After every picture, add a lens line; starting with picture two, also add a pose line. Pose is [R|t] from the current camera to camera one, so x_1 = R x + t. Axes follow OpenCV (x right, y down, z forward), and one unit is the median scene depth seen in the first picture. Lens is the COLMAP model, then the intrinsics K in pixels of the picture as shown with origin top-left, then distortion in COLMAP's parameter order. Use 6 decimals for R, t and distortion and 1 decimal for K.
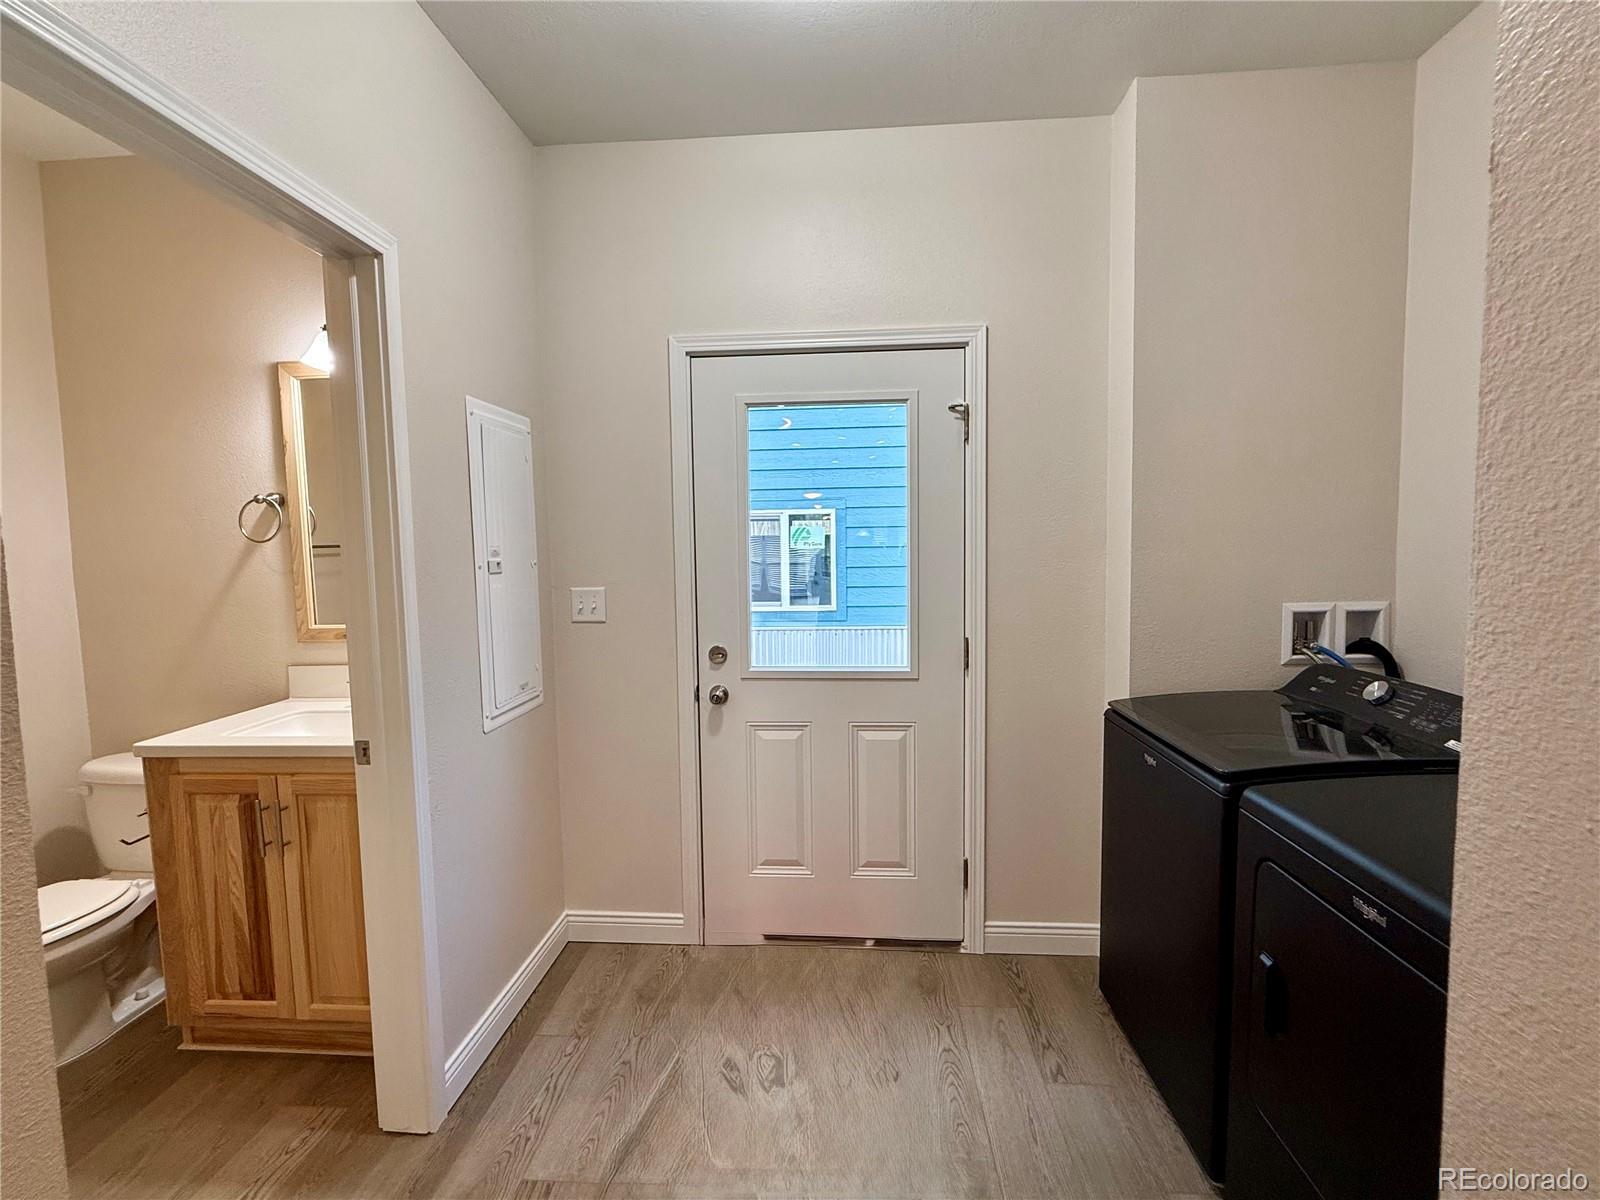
lens RADIAL K [[710.7, 0, 799.1], [0, 710.7, 600.4], [0, 0, 1]] dist [-0.001809, -0.000101]
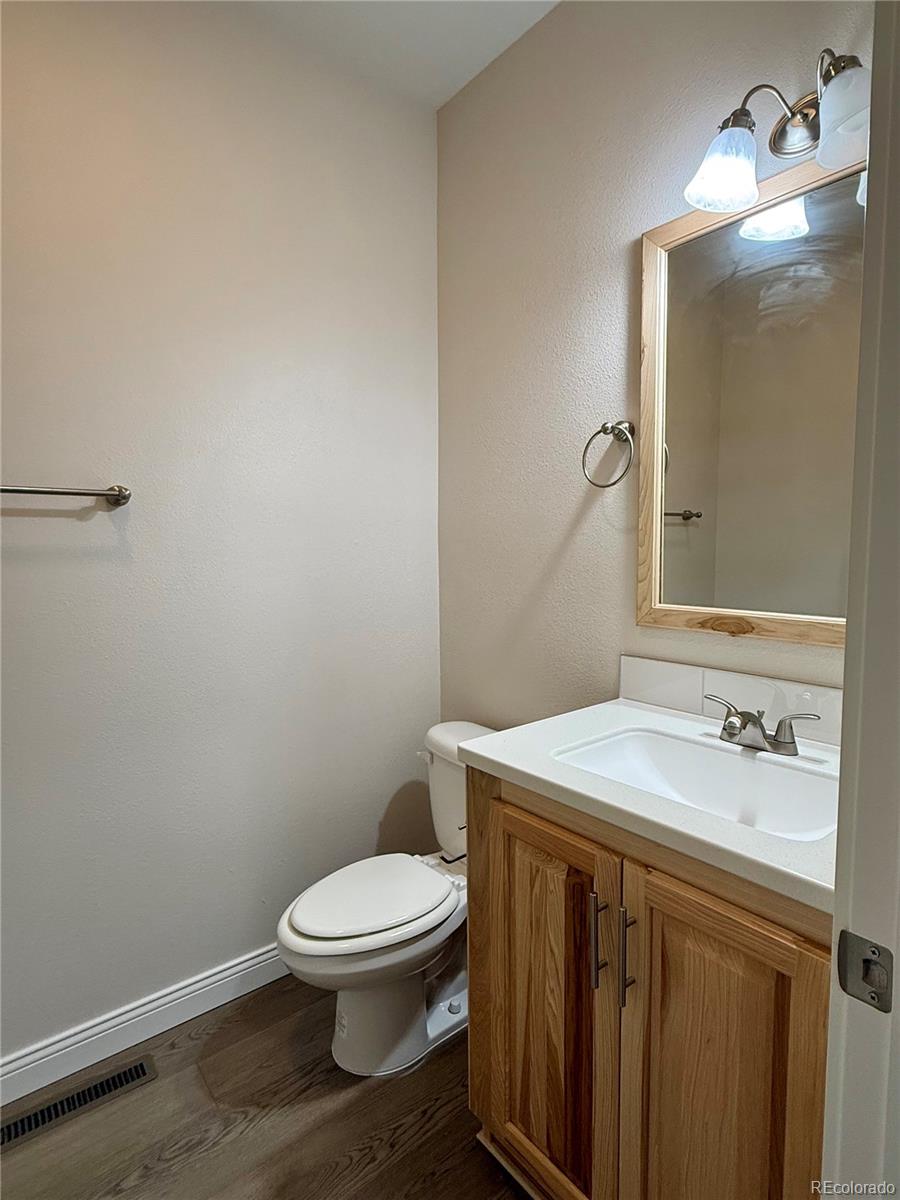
lens RADIAL K [[629.7, 0, 450.0], [0, 629.7, 600.0], [0, 0, 1]] dist [-0.000866, -0.000228]
pose [[0.679075, 0.078255, -0.729886, -0.451385], [-0.060620, 0.996884, 0.050481, 0.014807], [0.731562, 0.009965, 0.681702, 0.517489]]
